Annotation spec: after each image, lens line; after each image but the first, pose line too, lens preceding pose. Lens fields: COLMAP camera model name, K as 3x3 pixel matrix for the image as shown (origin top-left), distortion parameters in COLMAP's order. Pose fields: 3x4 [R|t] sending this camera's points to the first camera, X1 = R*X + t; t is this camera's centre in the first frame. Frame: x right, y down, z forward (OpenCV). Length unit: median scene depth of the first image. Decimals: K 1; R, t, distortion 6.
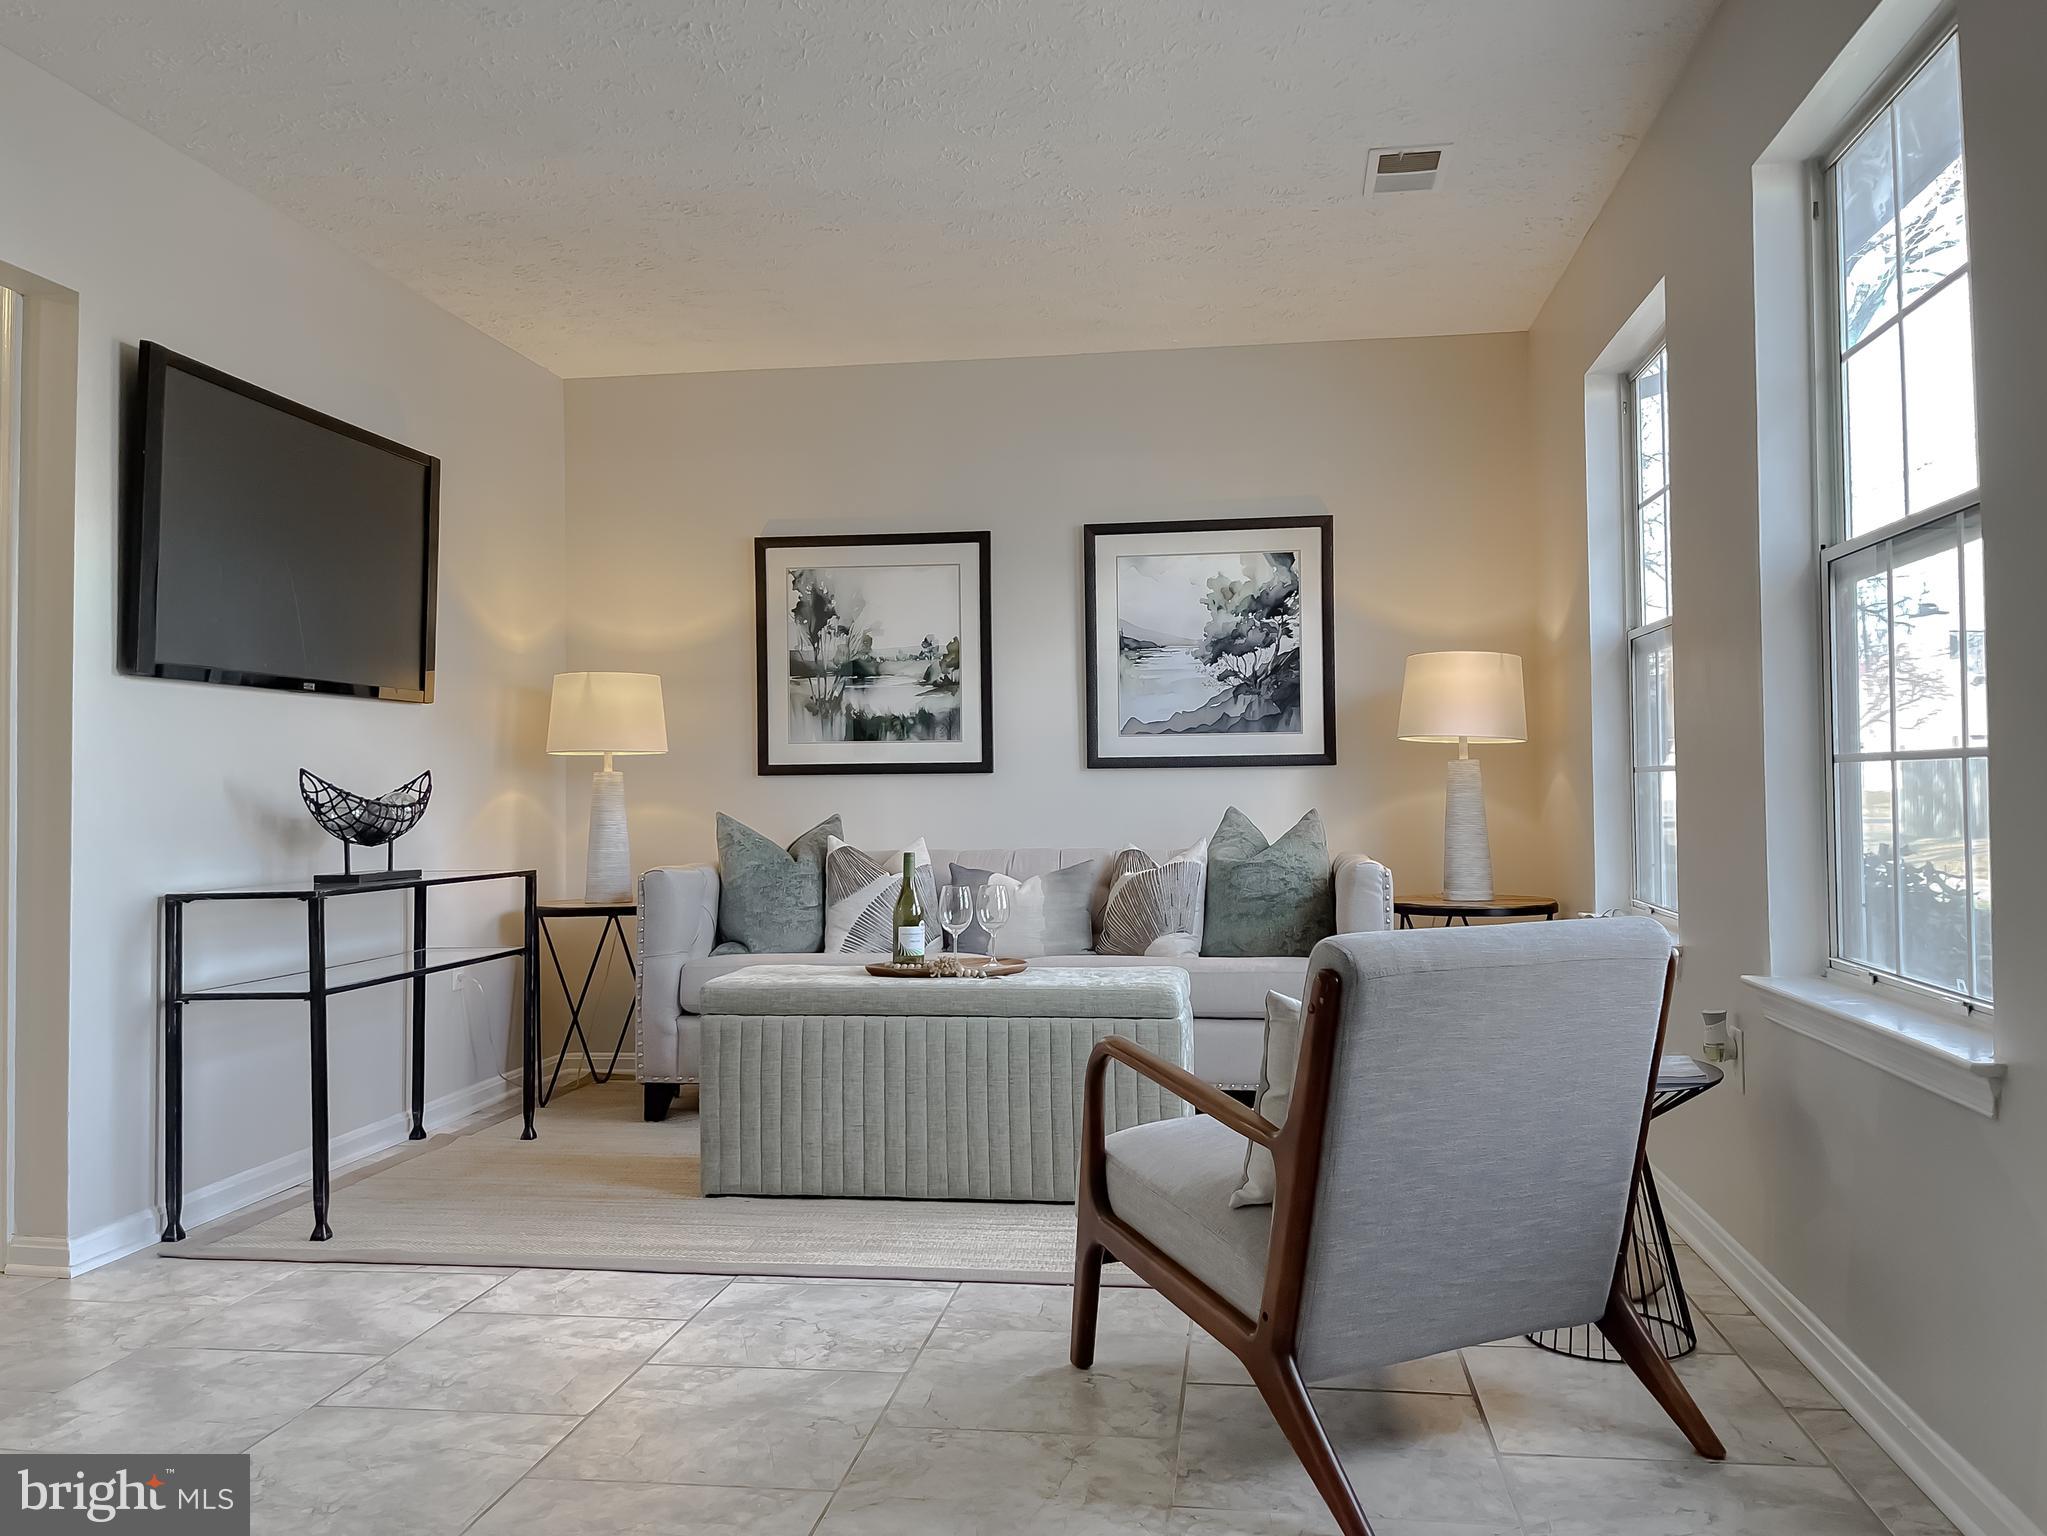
lens RADIAL K [[1575.8, 0, 1018.8], [0, 1575.8, 774.3], [0, 0, 1]] dist [0.059382, -0.071291]
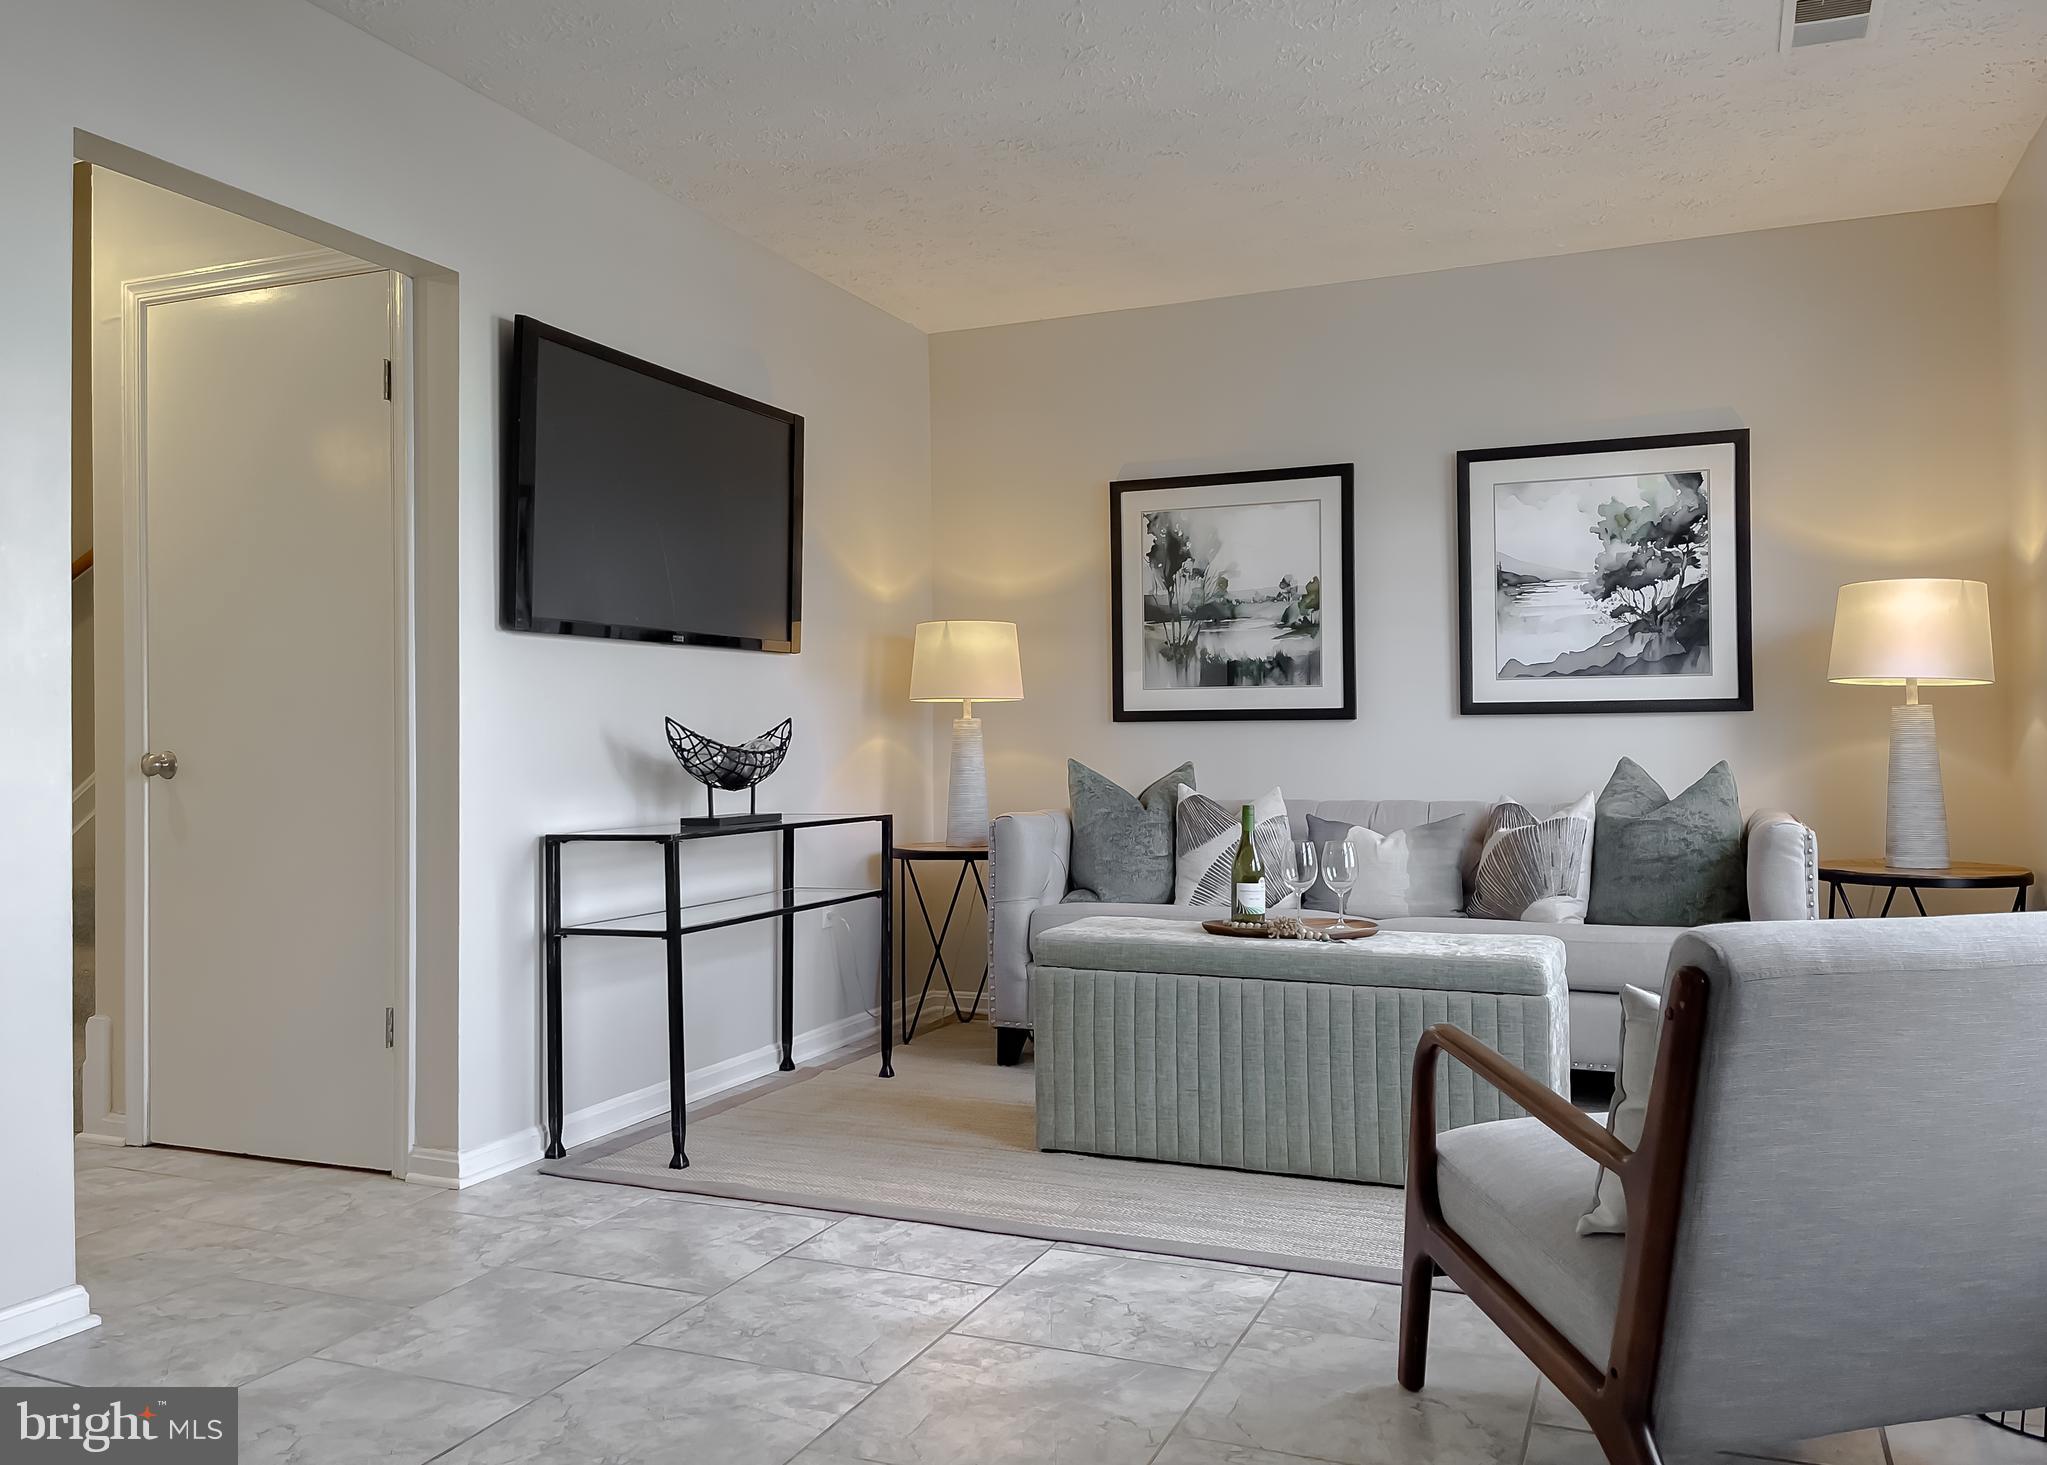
lens RADIAL K [[1549.1, 0, 1015.1], [0, 1549.1, 731.9], [0, 0, 1]] dist [0.058932, -0.064026]
pose [[0.967222, 0.002323, -0.253920, 0.026364], [0.000279, 0.999948, 0.010213, -0.003337], [0.253931, -0.009949, 0.967171, 0.052756]]
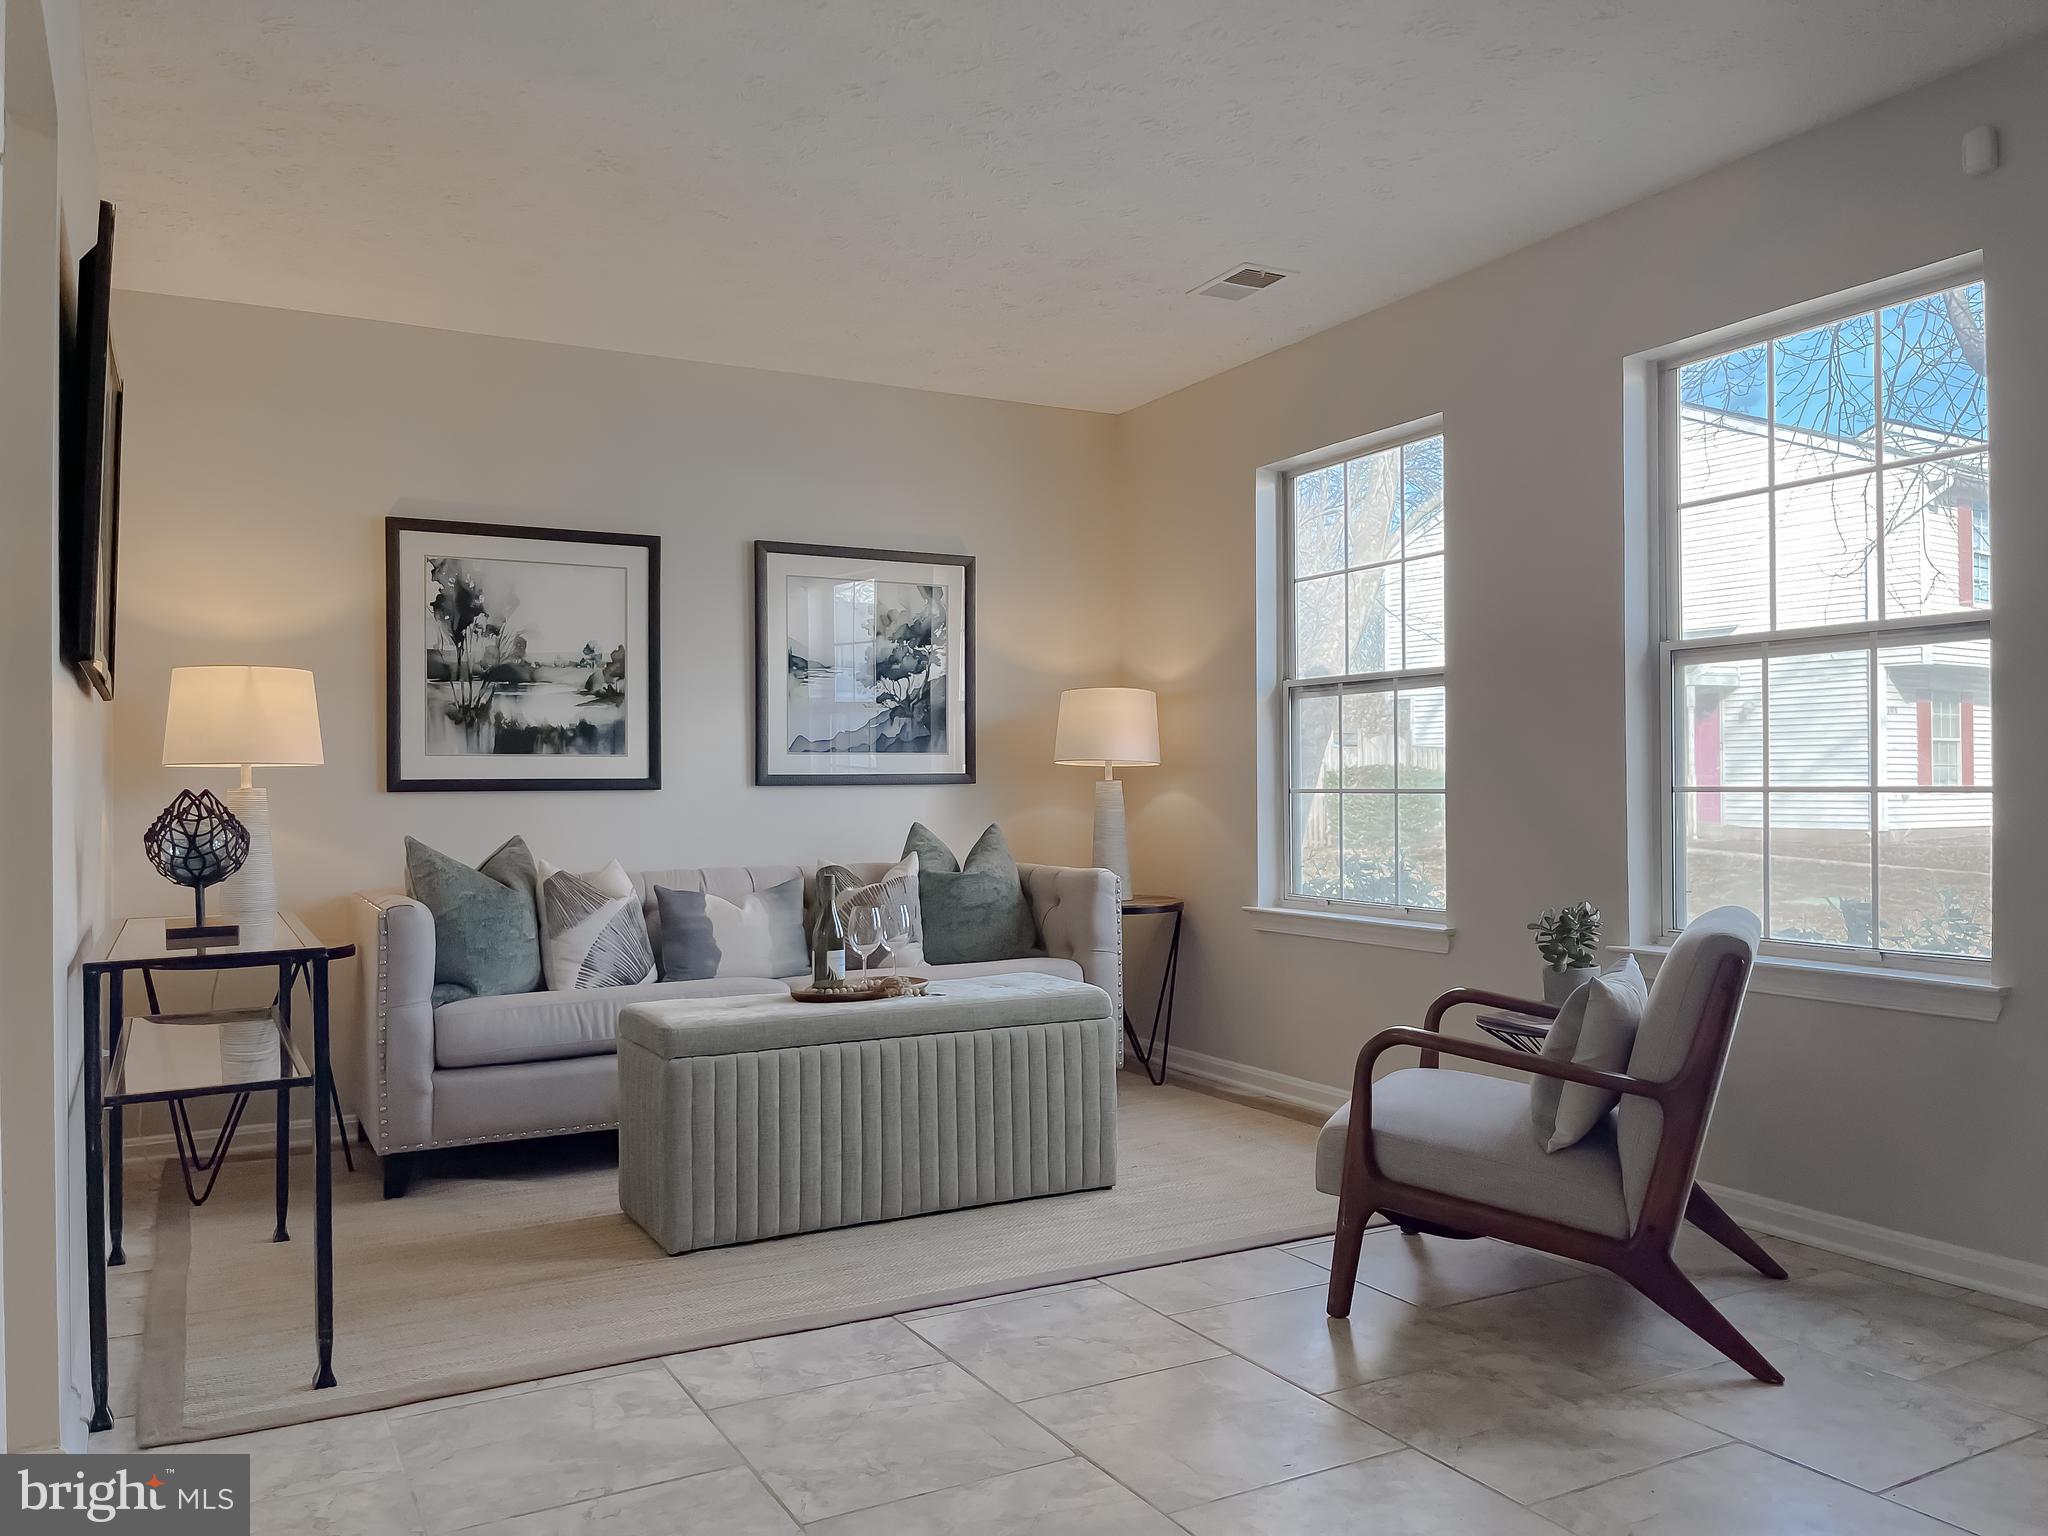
lens RADIAL K [[1576.6, 0, 993.8], [0, 1576.6, 762.8], [0, 0, 1]] dist [0.059382, -0.071291]
pose [[0.809596, 0.010297, 0.586897, -0.479503], [-0.005626, 0.999936, -0.009783, -0.009884], [-0.586961, 0.004619, 0.809602, 0.119283]]
